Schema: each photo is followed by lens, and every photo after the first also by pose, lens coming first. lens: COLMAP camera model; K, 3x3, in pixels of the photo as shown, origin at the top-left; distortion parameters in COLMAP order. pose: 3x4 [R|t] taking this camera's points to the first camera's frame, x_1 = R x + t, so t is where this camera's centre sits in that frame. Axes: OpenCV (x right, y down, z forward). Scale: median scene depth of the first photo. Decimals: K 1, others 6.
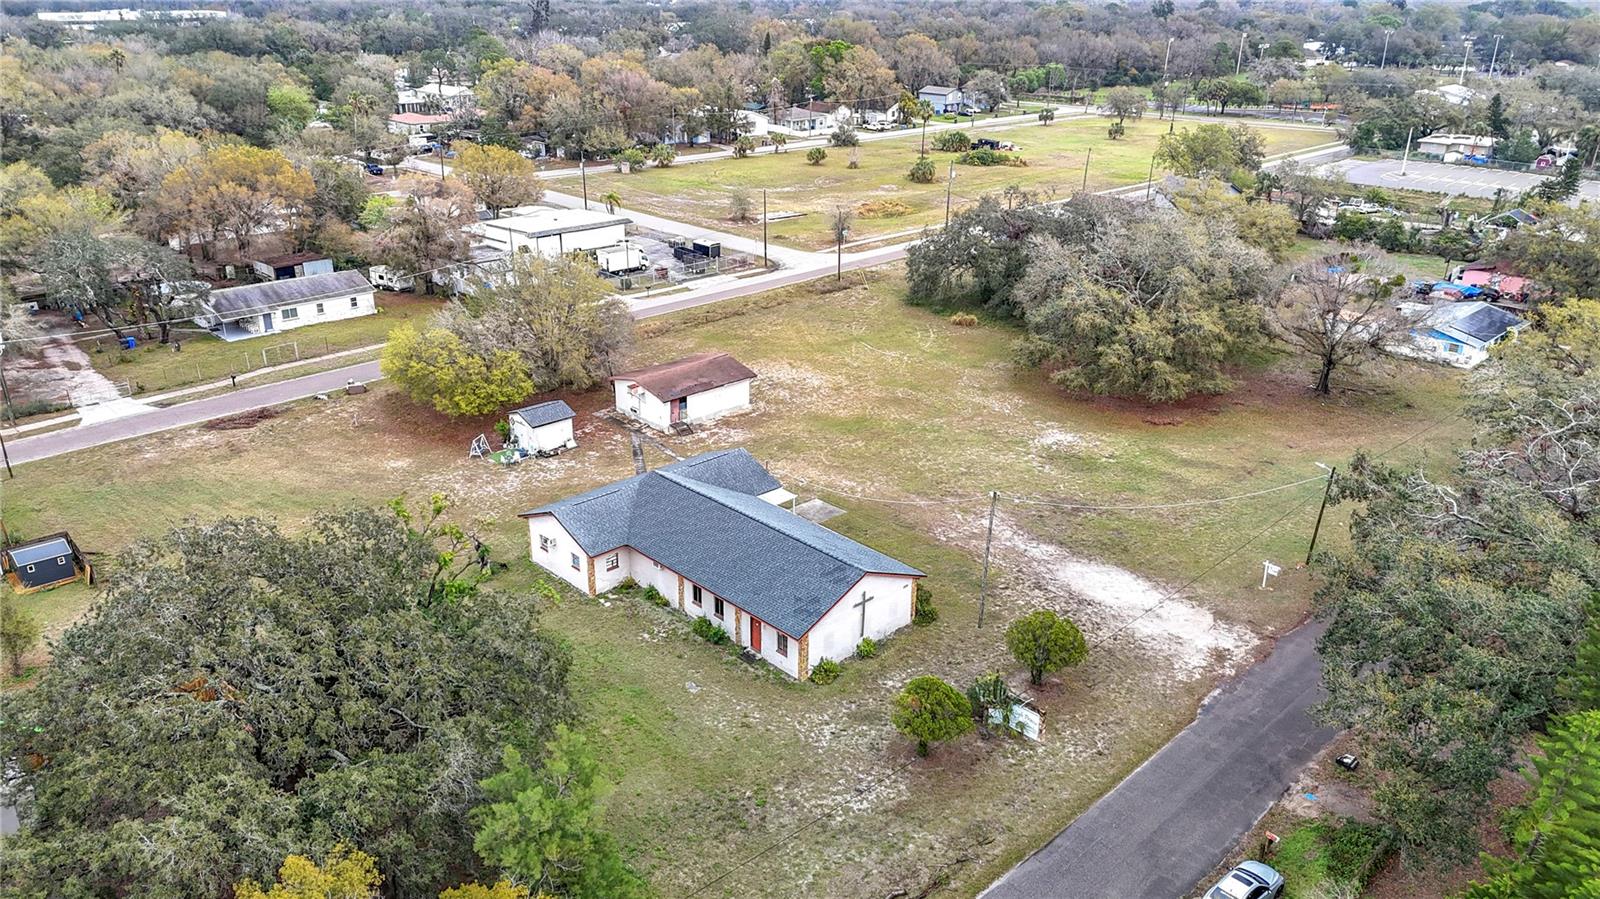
lens RADIAL K [[1168.5, 0, 800.0], [0, 1168.5, 449.5], [0, 0, 1]] dist [0.114675, -0.163821]
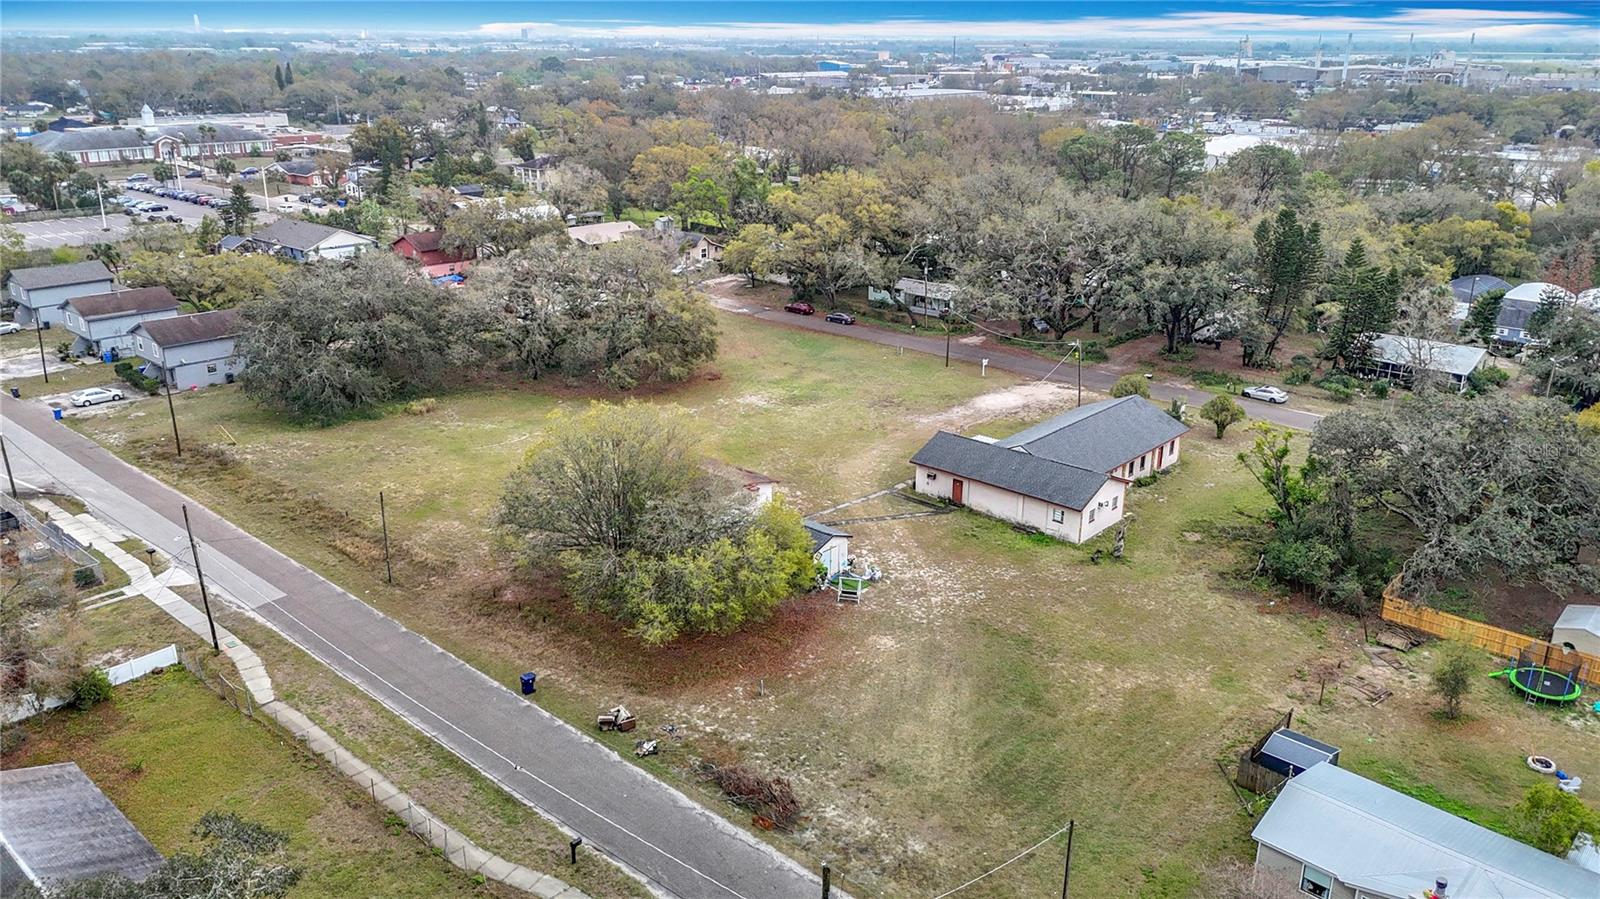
lens RADIAL K [[1168.5, 0, 800.0], [0, 1168.5, 449.5], [0, 0, 1]] dist [0.114675, -0.163821]
pose [[-0.067348, -0.339946, 0.938031, -1.272286], [0.369648, 0.864758, 0.339931, -0.483524], [-0.926728, 0.369635, 0.067420, 1.154528]]
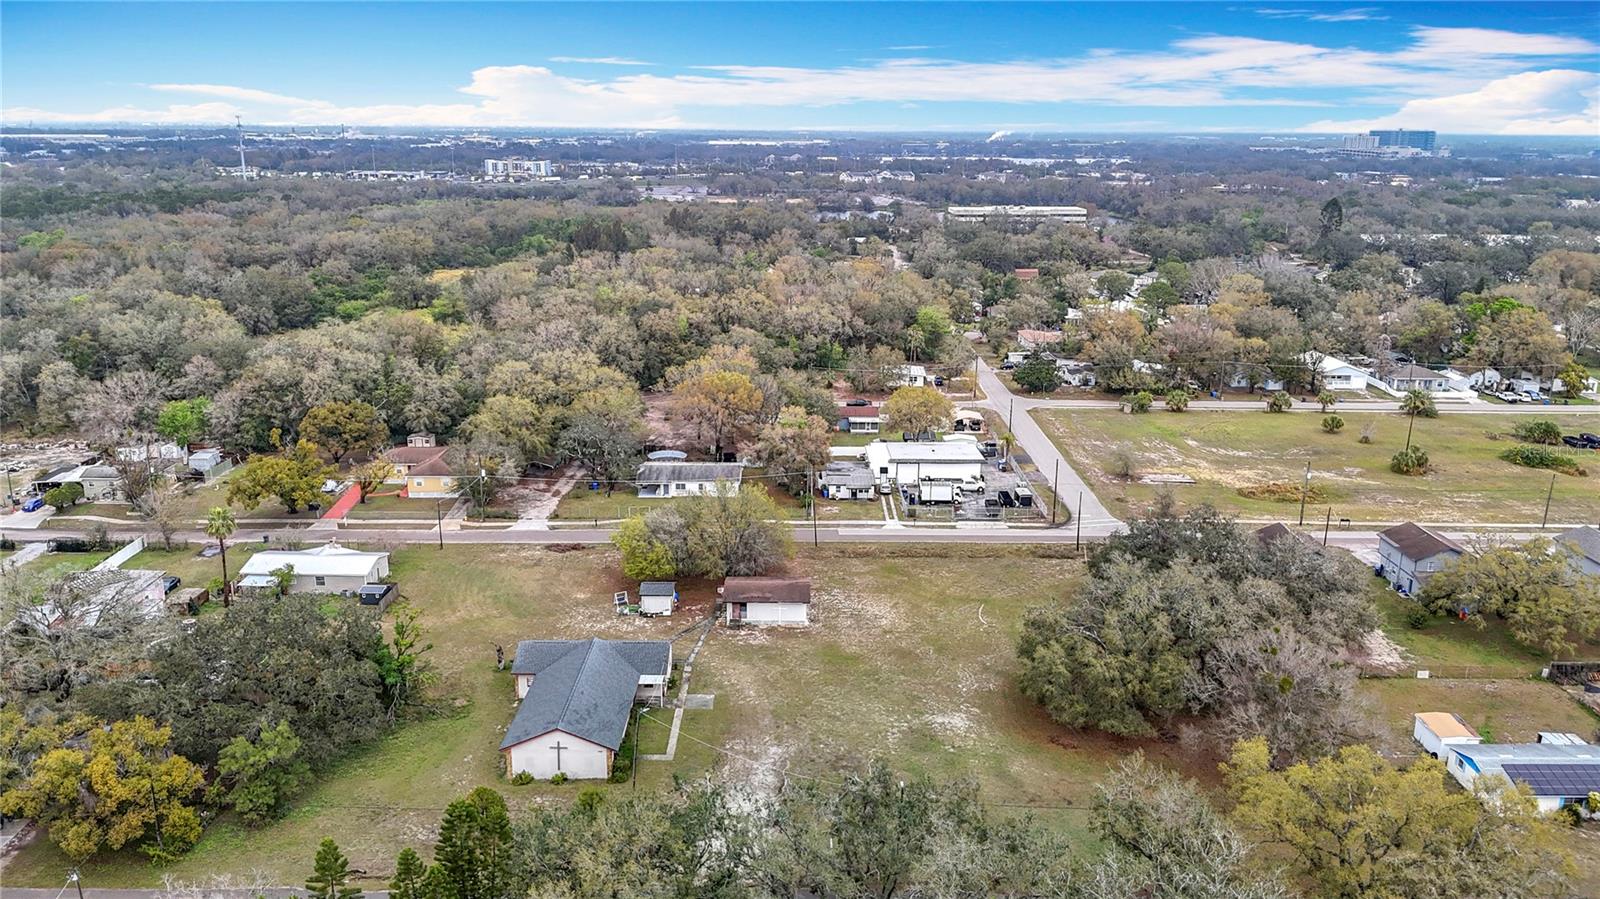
lens RADIAL K [[1184.8, 0, 800.0], [0, 1184.8, 449.5], [0, 0, 1]] dist [0.149620, -0.381347]
pose [[0.720547, 0.178289, -0.670093, 1.130205], [-0.263495, 0.964289, -0.026770, -0.261925], [0.641391, 0.195855, 0.741794, -0.067101]]
